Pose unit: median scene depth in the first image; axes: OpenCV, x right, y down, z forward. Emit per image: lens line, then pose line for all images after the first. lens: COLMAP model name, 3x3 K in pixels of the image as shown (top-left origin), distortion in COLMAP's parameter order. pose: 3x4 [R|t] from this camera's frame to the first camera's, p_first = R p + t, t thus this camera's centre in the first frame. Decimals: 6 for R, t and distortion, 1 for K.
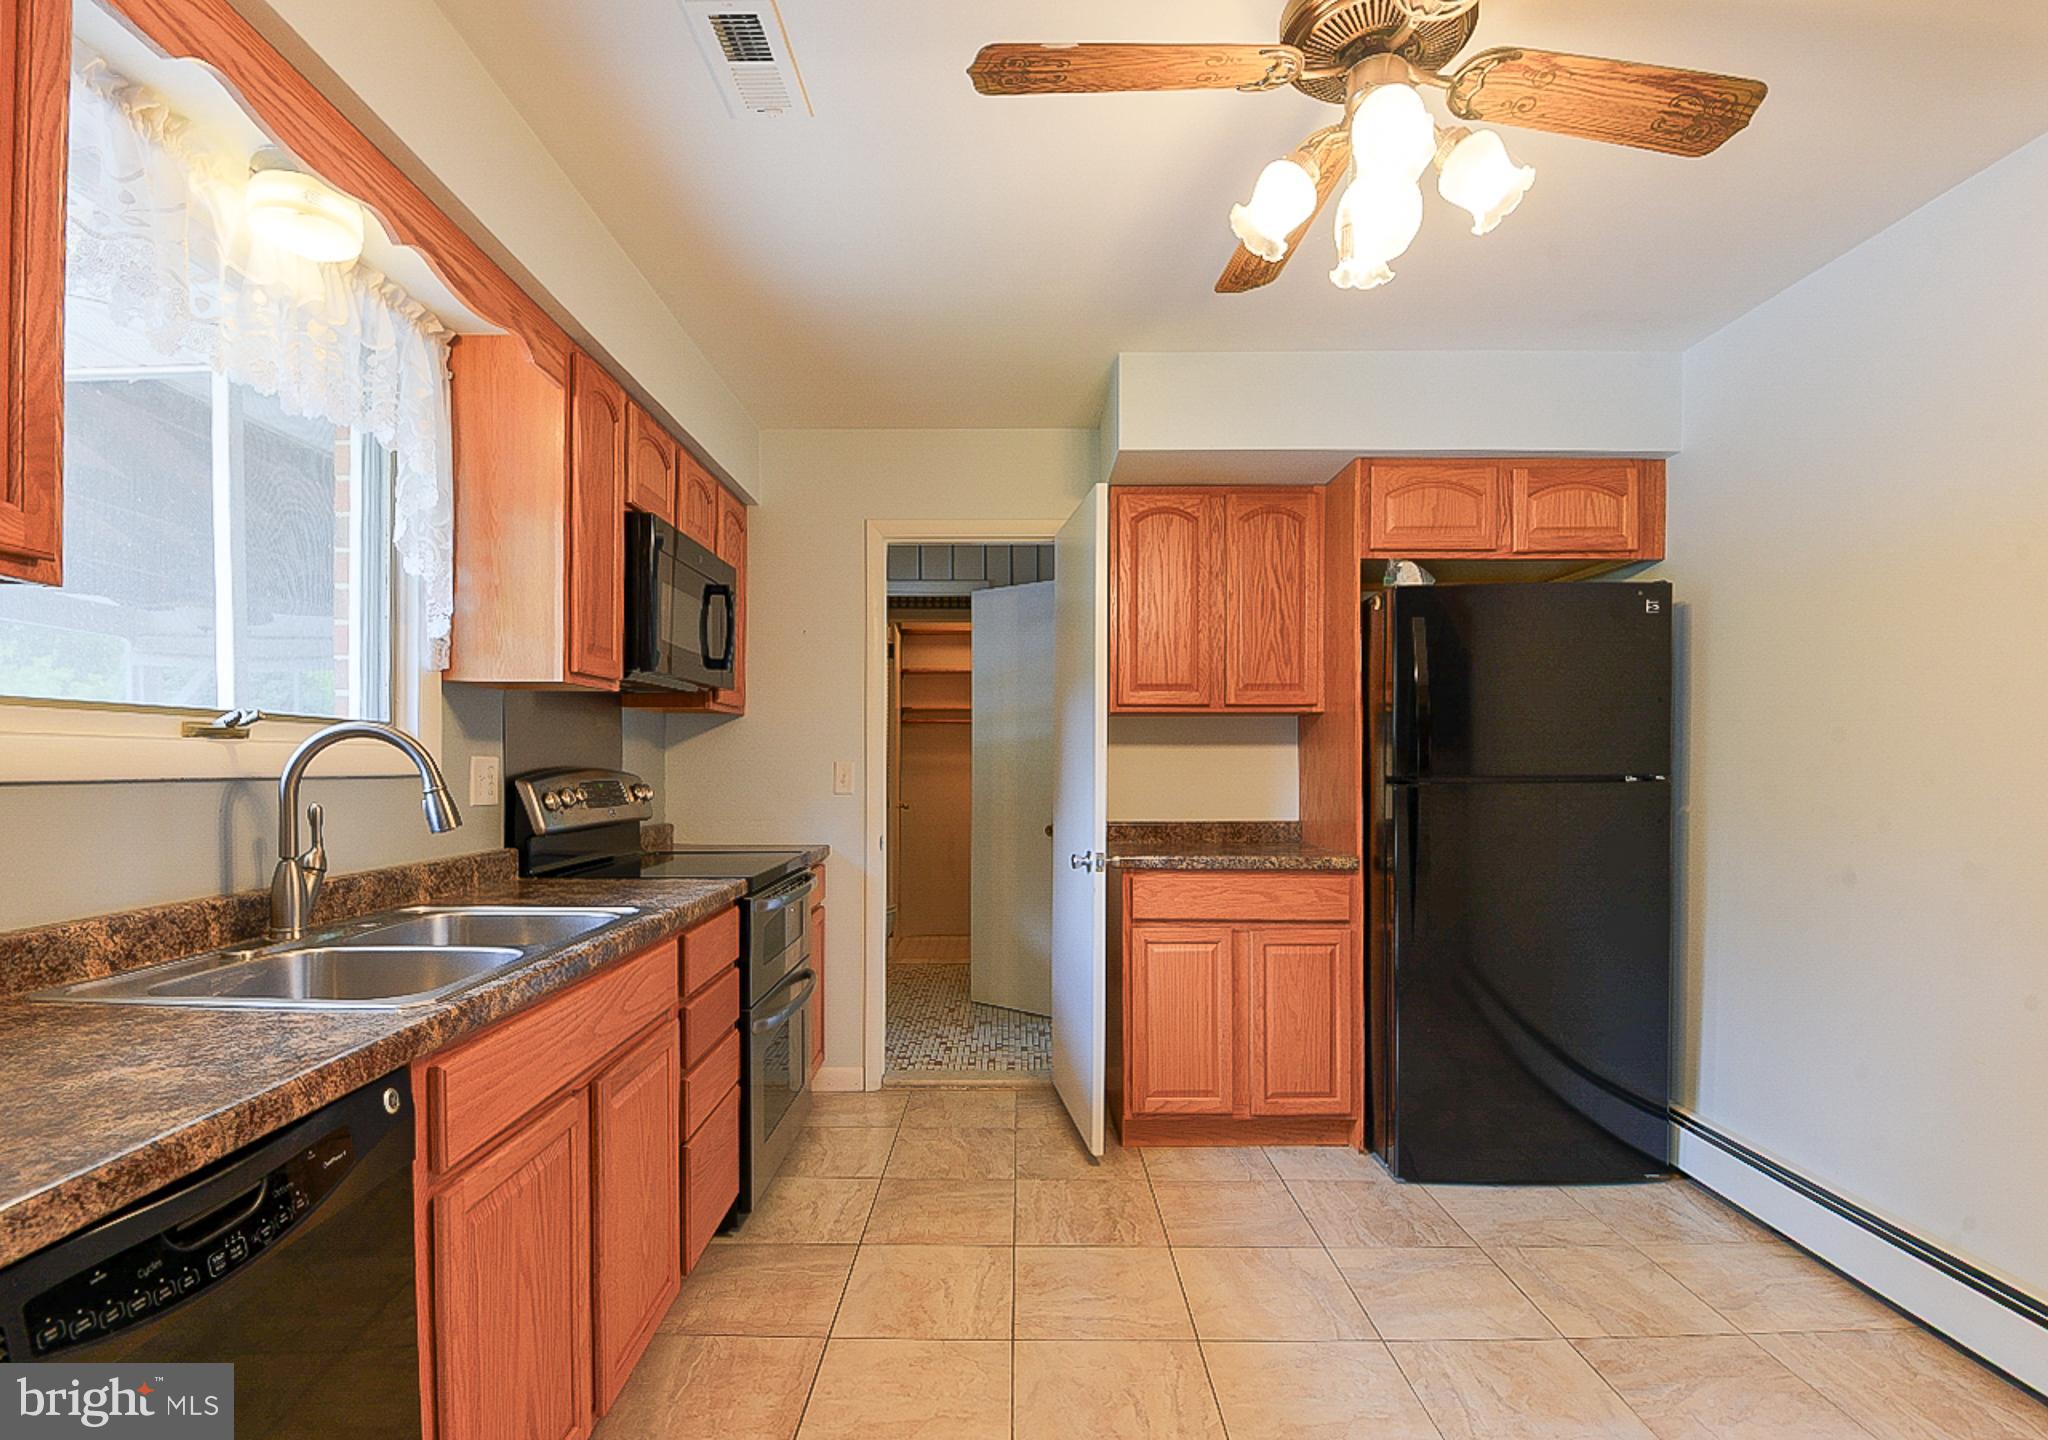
lens RADIAL K [[962.0, 0, 1001.8], [0, 962.0, 737.1], [0, 0, 1]] dist [0.021773, -0.035673]
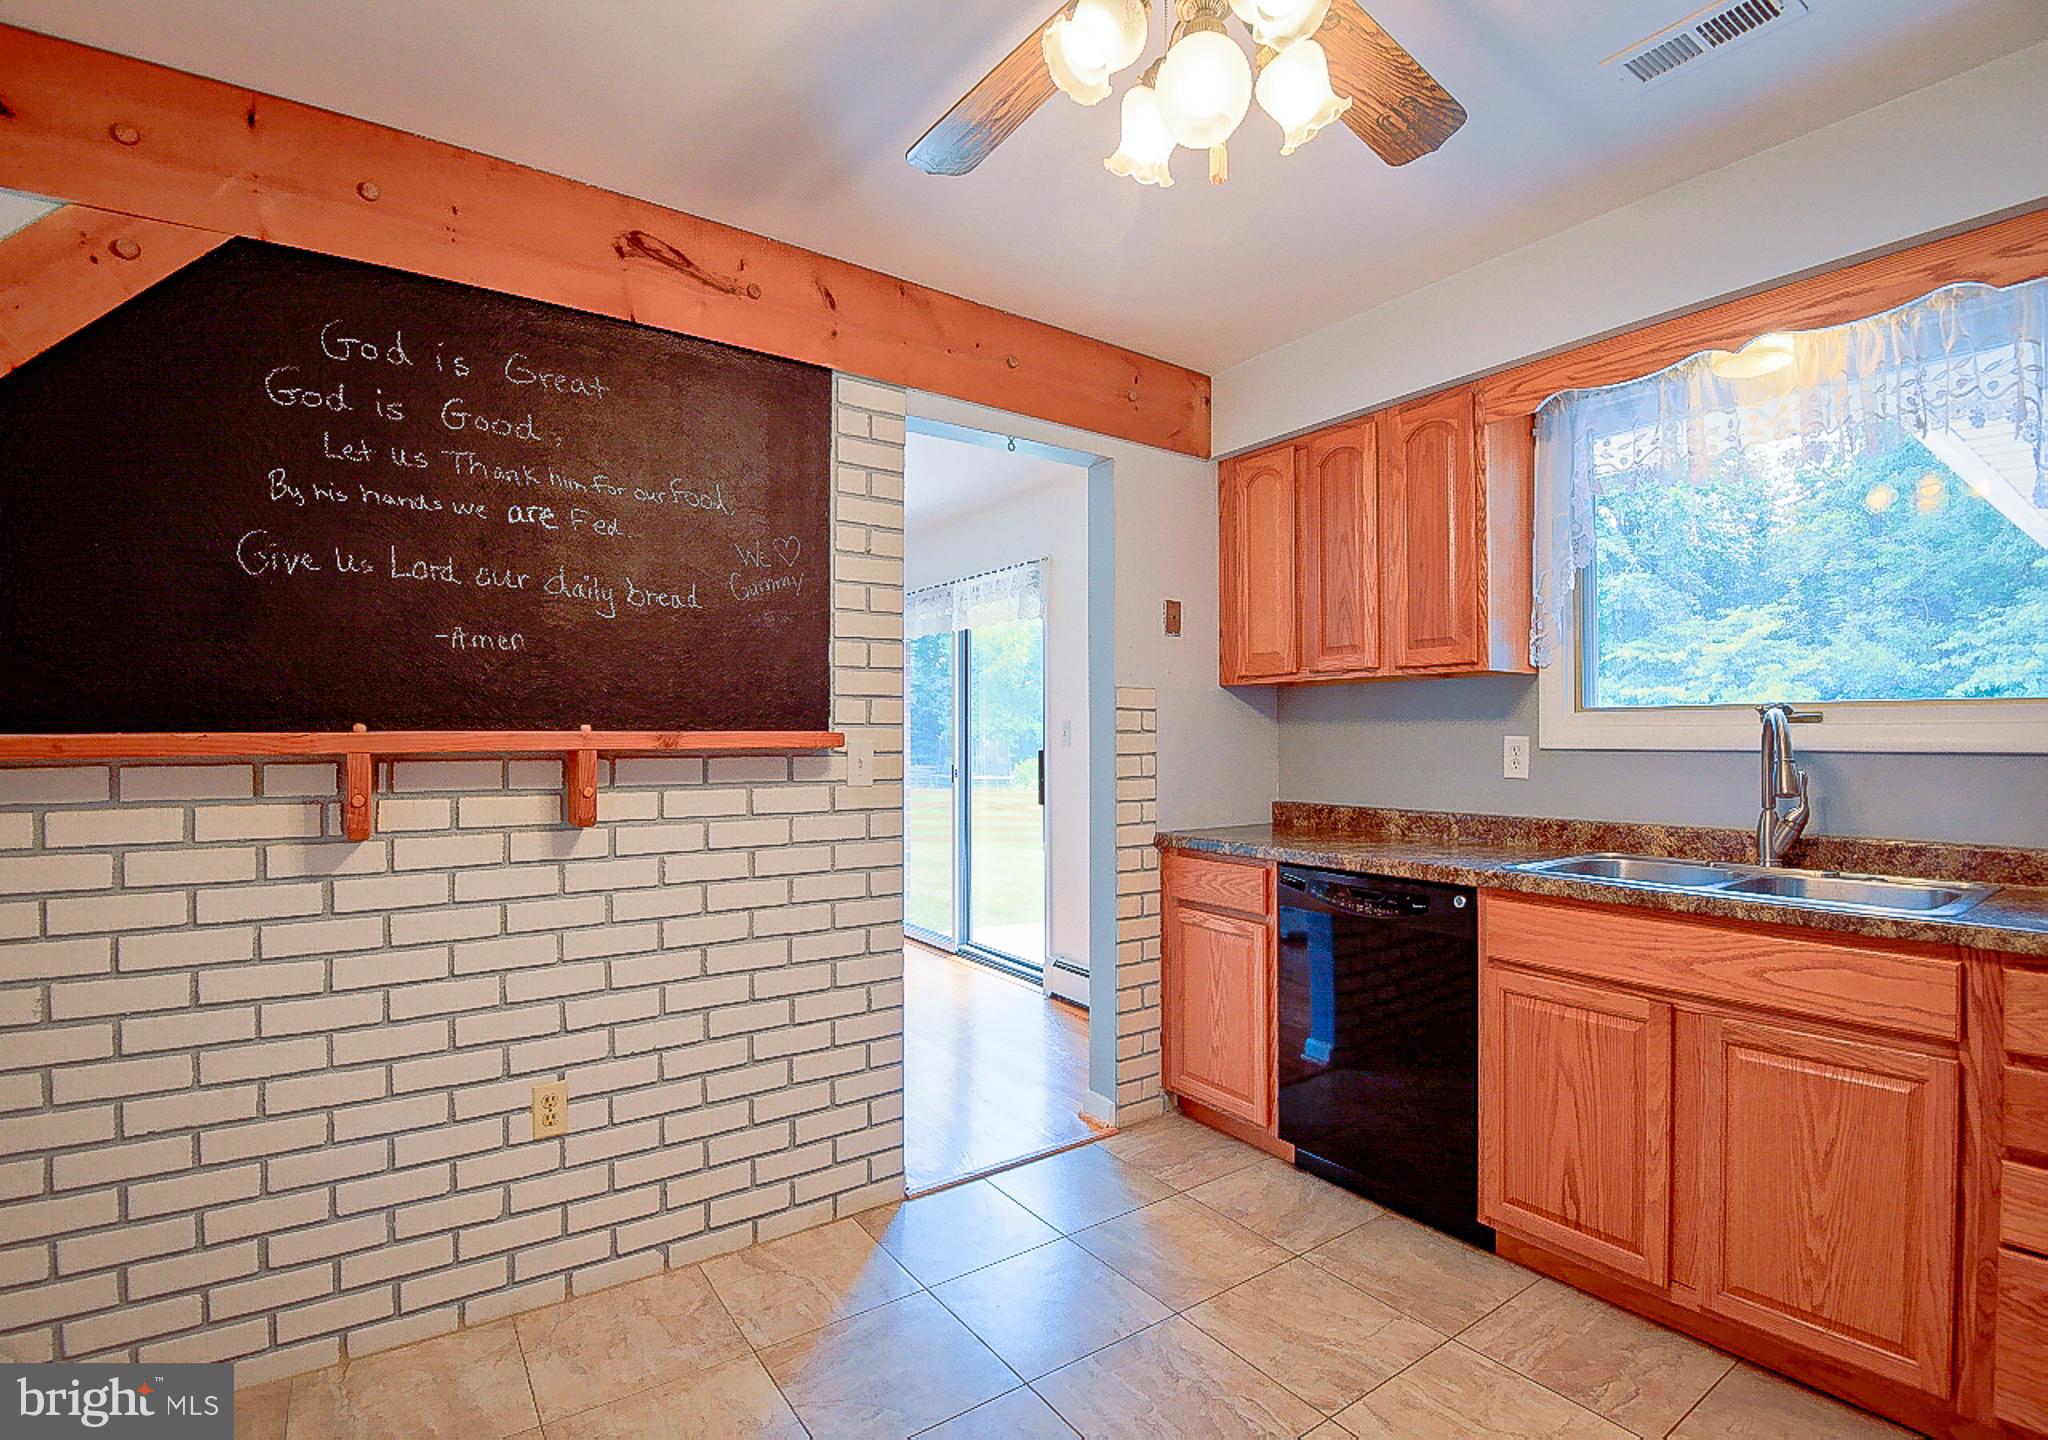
lens RADIAL K [[959.6, 0, 1025.3], [0, 959.6, 730.1], [0, 0, 1]] dist [0.021188, -0.031020]
pose [[-0.815480, -0.003194, -0.578777, 0.470568], [0.017875, 0.999369, -0.030701, 0.017443], [0.578509, -0.035382, -0.814908, 0.754580]]
